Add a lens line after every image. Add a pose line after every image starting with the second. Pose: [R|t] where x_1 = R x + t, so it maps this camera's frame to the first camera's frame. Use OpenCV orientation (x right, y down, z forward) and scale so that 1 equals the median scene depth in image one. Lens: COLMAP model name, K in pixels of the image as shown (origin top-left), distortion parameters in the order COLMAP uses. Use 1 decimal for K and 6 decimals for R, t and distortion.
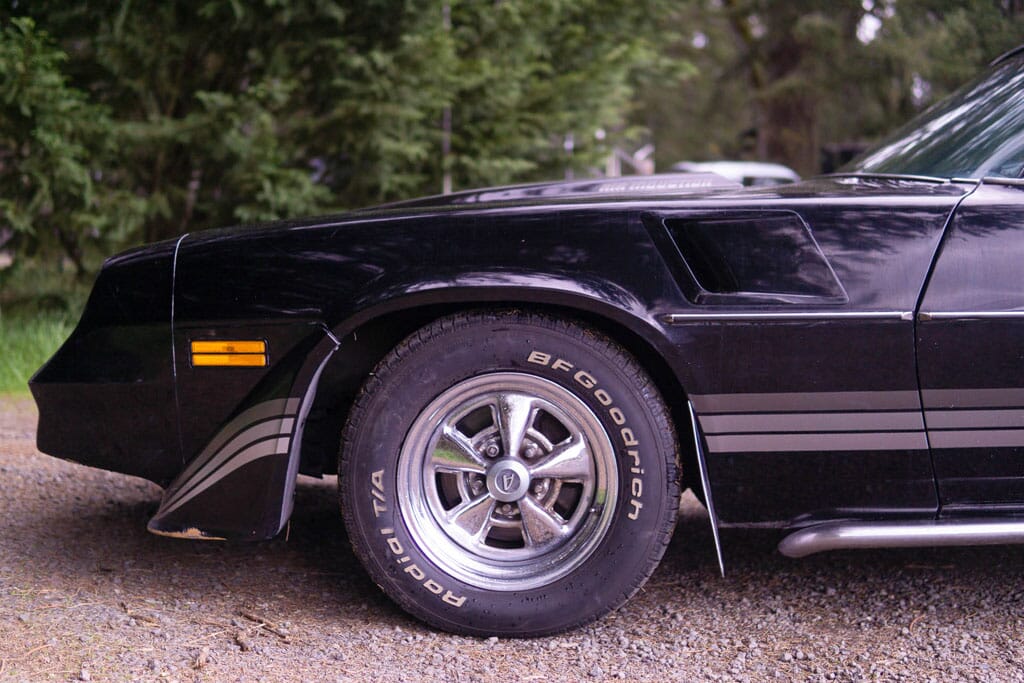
lens RADIAL K [[1449.7, 0, 512.0], [0, 1449.7, 341.5], [0, 0, 1]] dist [-0.200341, -0.079359]
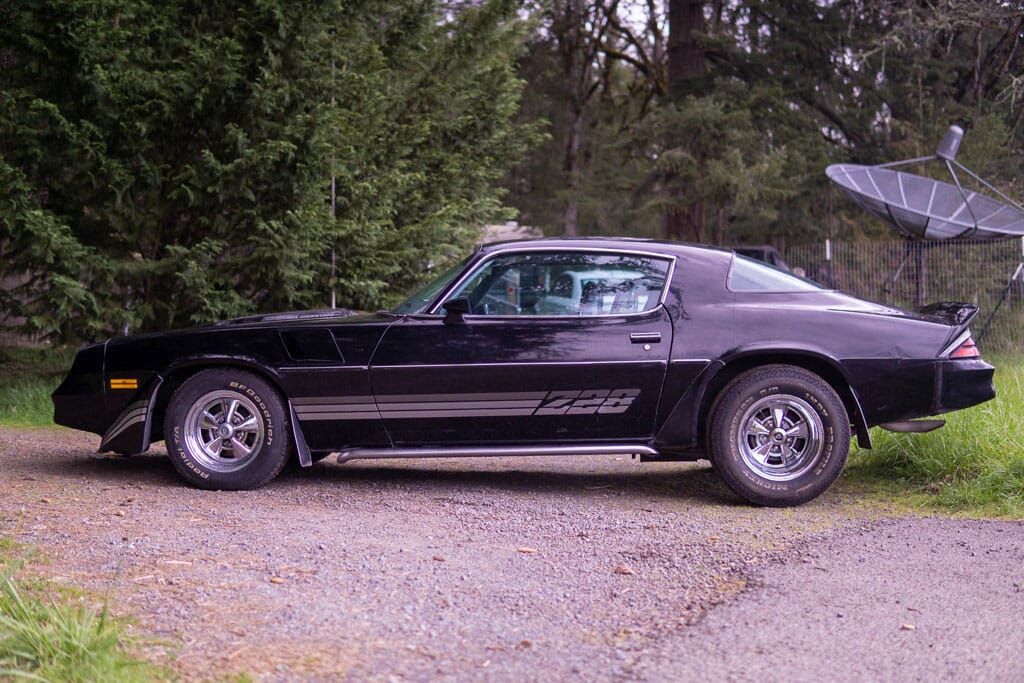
lens RADIAL K [[1449.7, 0, 512.0], [0, 1449.7, 341.5], [0, 0, 1]] dist [-0.200341, -0.079359]
pose [[0.999020, -0.008868, -0.043368, 0.628129], [0.006466, 0.998453, -0.055217, 0.079679], [0.043790, 0.054882, 0.997532, -1.590154]]
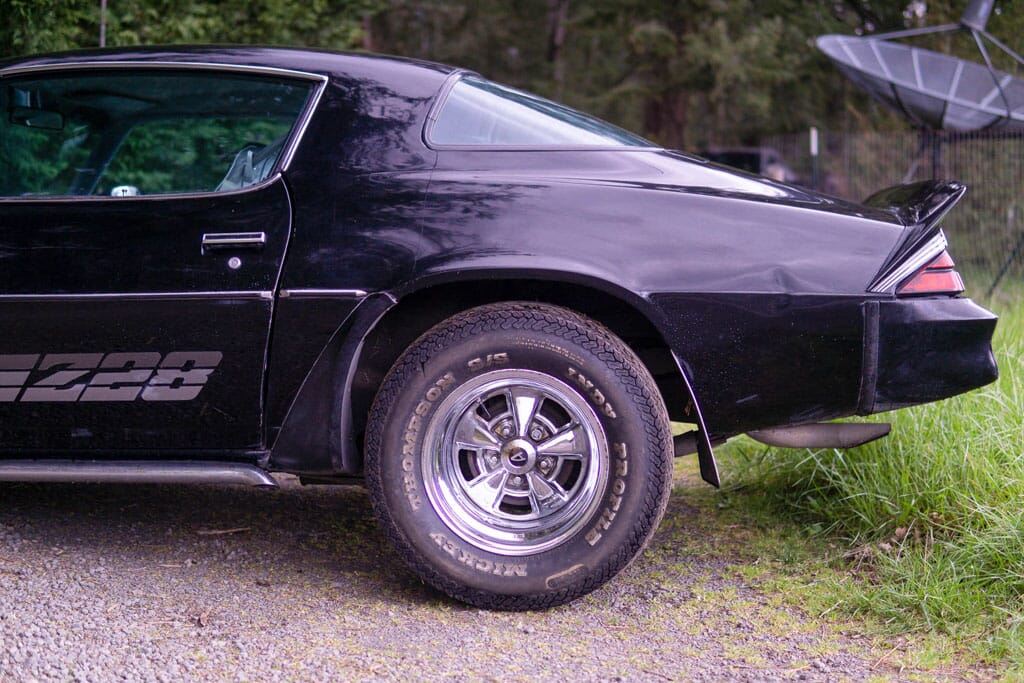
lens RADIAL K [[1449.7, 0, 512.0], [0, 1449.7, 341.5], [0, 0, 1]] dist [-0.200341, -0.079359]
pose [[0.997187, 0.005017, -0.074787, 1.074965], [-0.004919, 0.999987, 0.001490, 0.012154], [0.074794, -0.001118, 0.997198, -0.204231]]
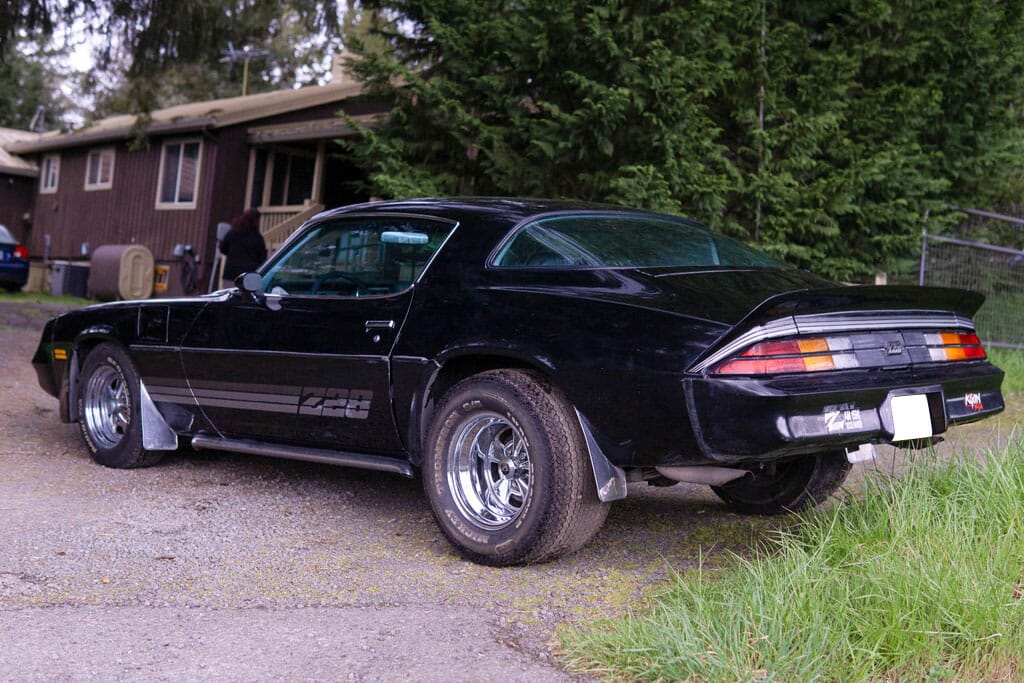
lens RADIAL K [[1449.7, 0, 512.0], [0, 1449.7, 341.5], [0, 0, 1]] dist [-0.200341, -0.079359]
pose [[0.712197, 0.032155, -0.701243, 2.307143], [-0.050317, 0.998719, -0.005308, -0.044838], [0.700174, 0.039064, 0.712902, -0.338536]]
